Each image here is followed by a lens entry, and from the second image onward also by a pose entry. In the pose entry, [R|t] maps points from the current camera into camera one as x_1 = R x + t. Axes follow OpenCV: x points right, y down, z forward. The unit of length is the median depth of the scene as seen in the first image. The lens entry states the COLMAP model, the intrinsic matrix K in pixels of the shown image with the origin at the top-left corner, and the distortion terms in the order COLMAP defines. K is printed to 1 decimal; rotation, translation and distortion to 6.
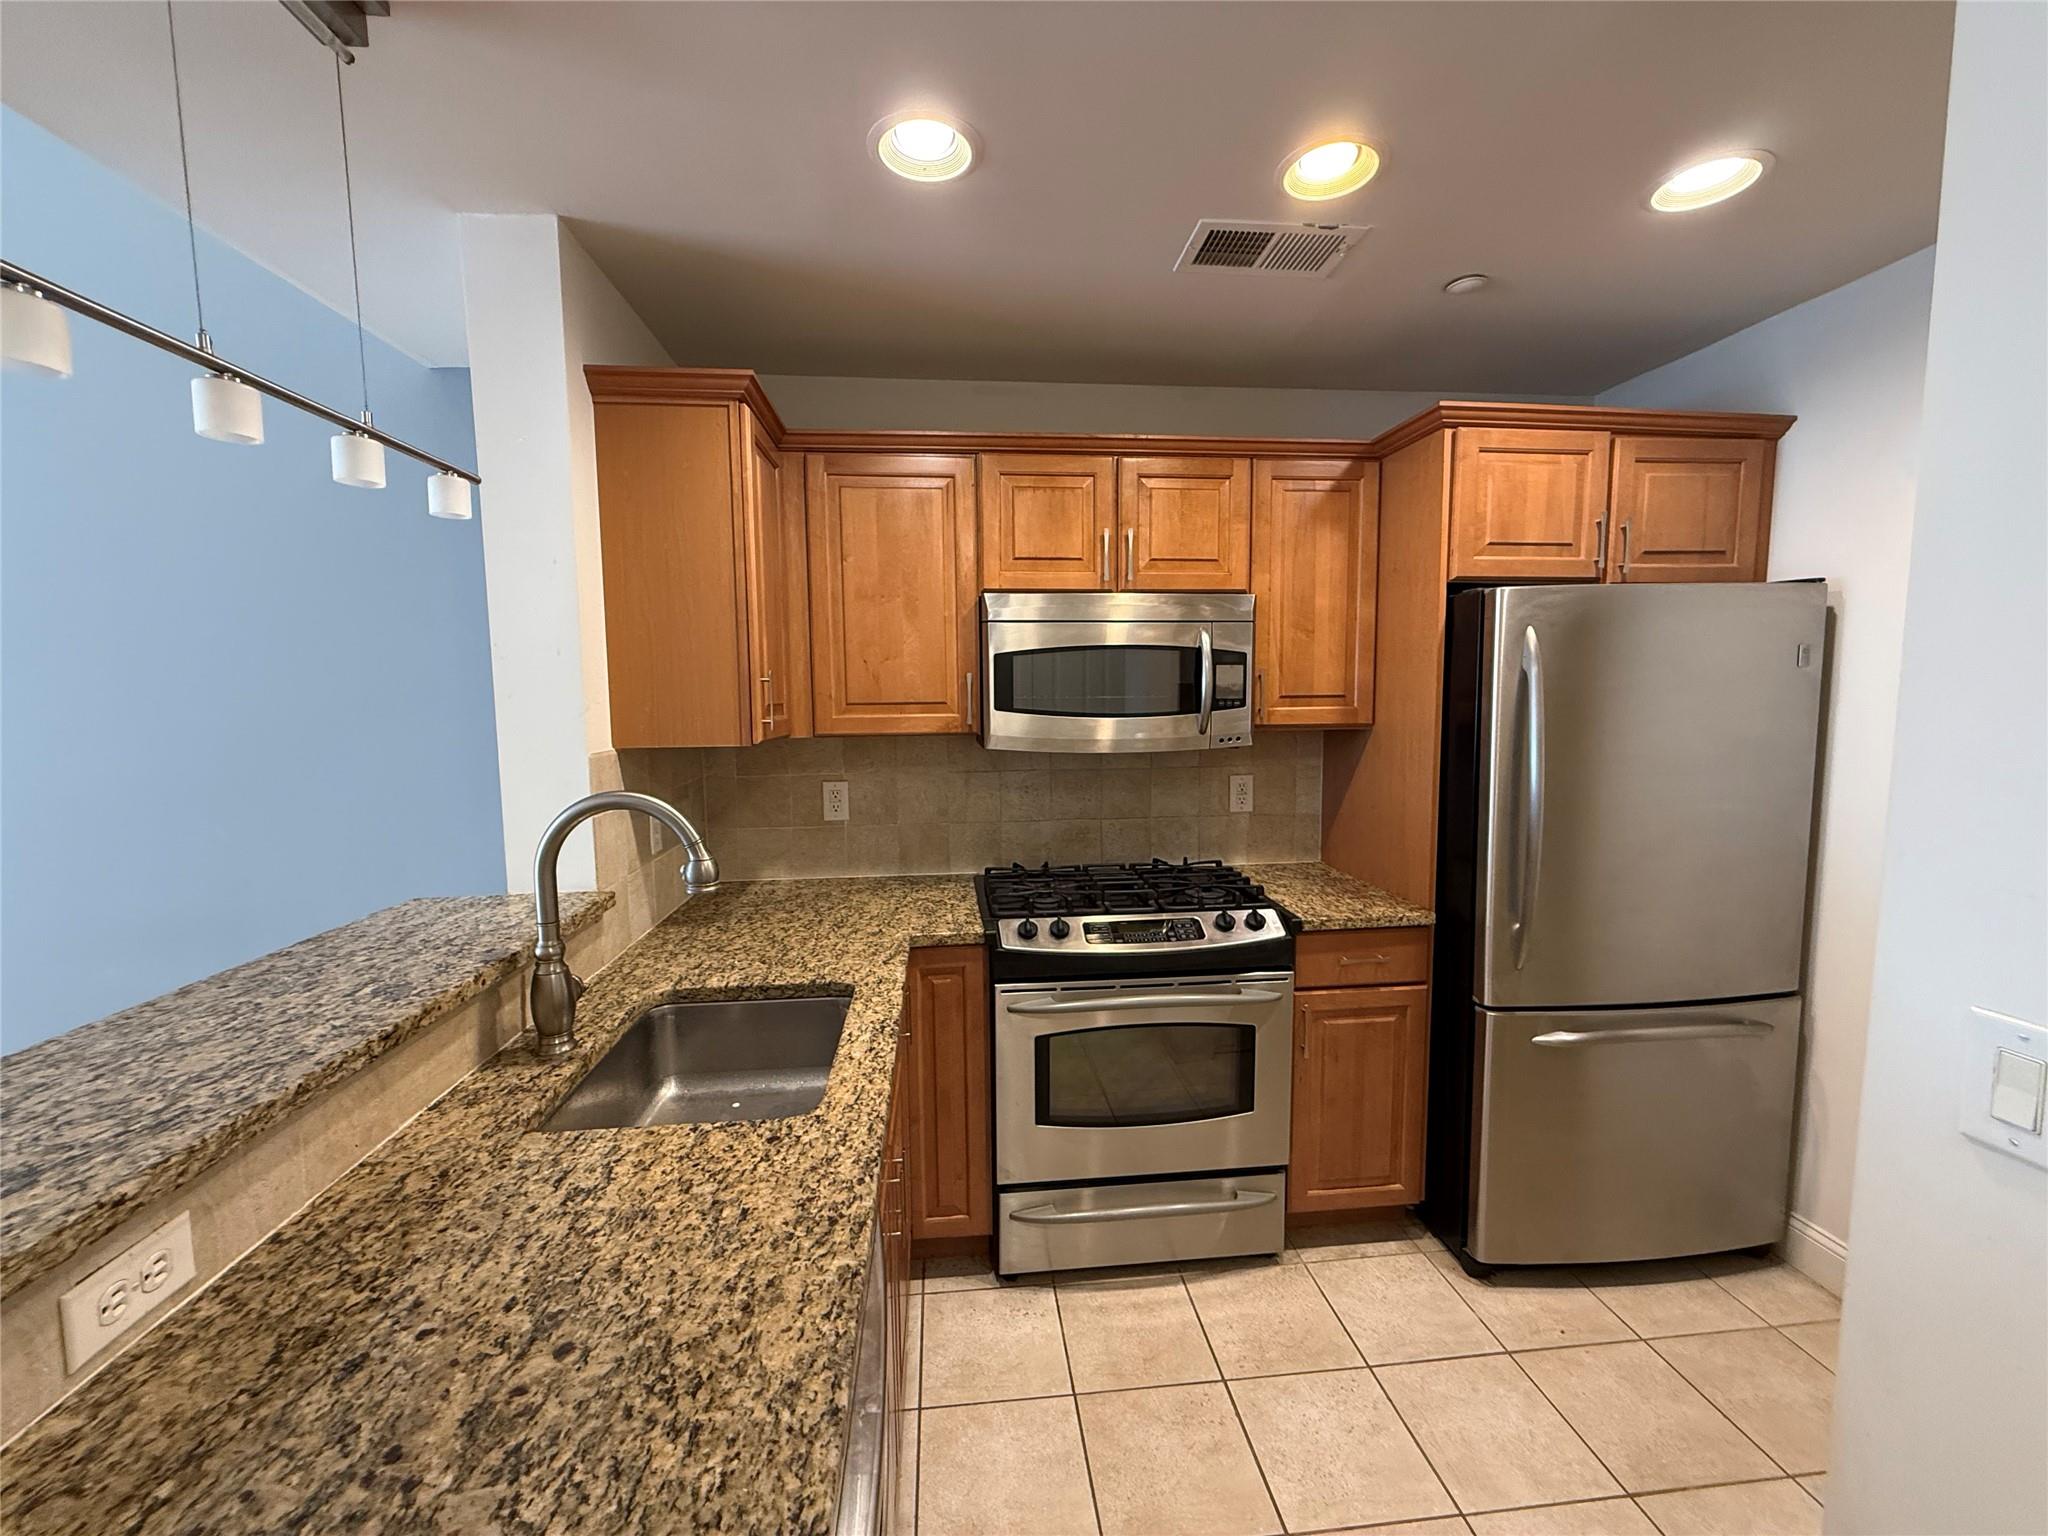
lens RADIAL K [[819.5, 0, 1021.7], [0, 819.5, 765.3], [0, 0, 1]] dist [0.002194, -0.001607]
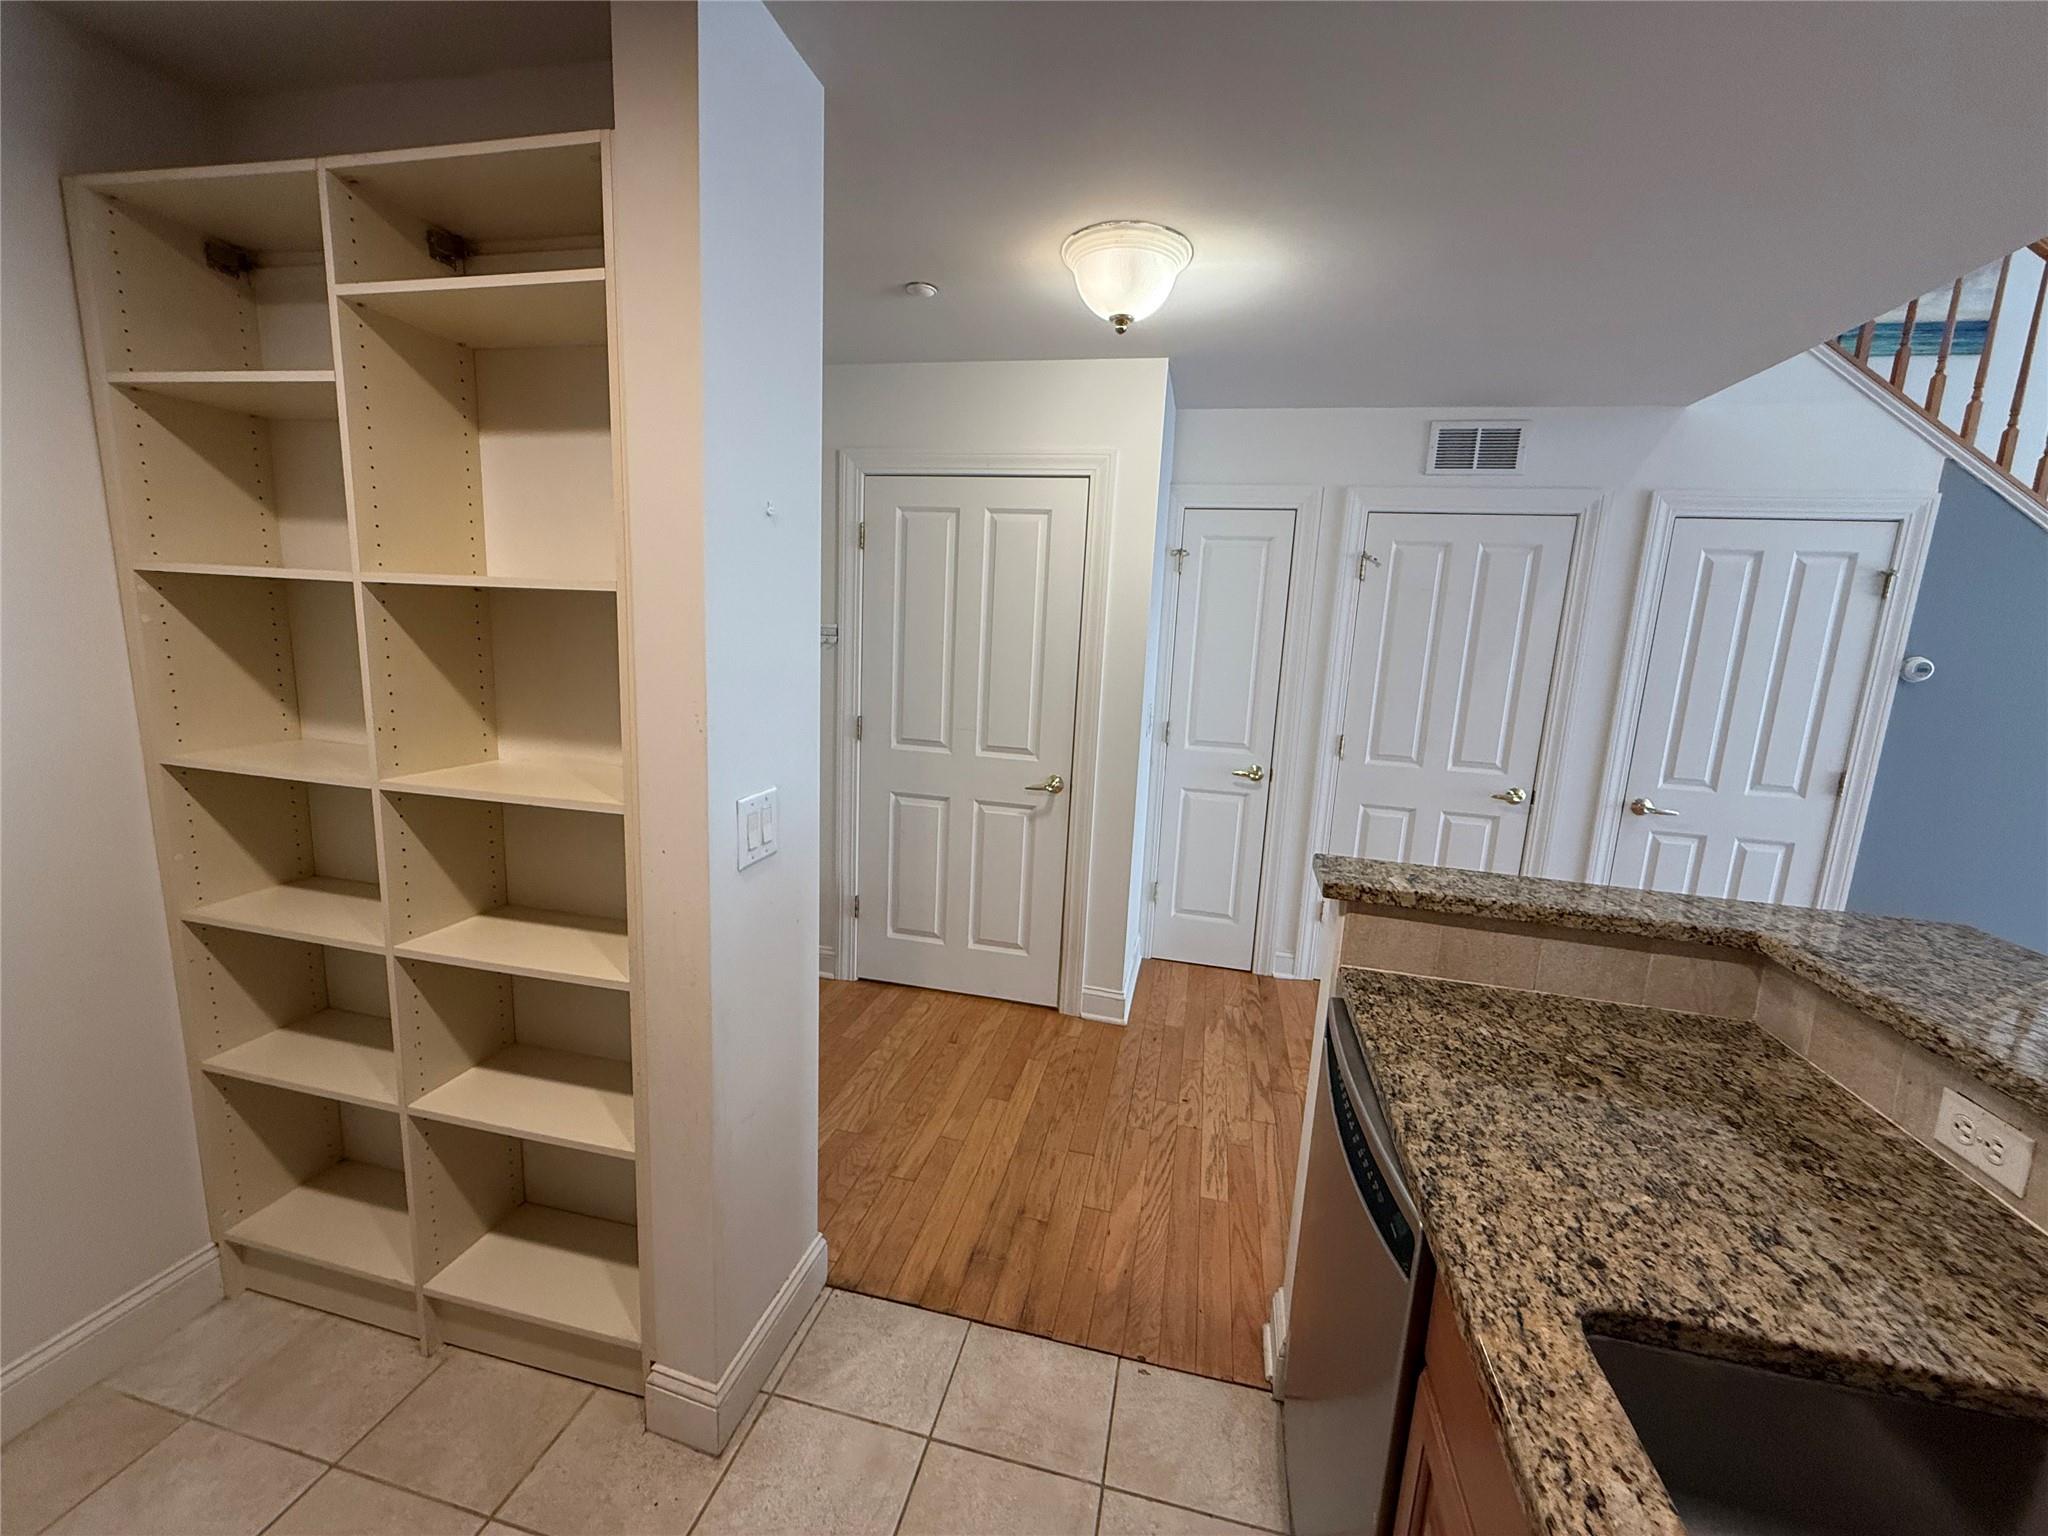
lens RADIAL K [[819.5, 0, 1024.8], [0, 819.5, 759.3], [0, 0, 1]] dist [0.002194, -0.001607]
pose [[-0.948534, -0.082953, 0.305617, 0.003333], [-0.007560, 0.970738, 0.240022, -0.194198], [-0.316584, 0.225358, -0.921405, 1.993234]]
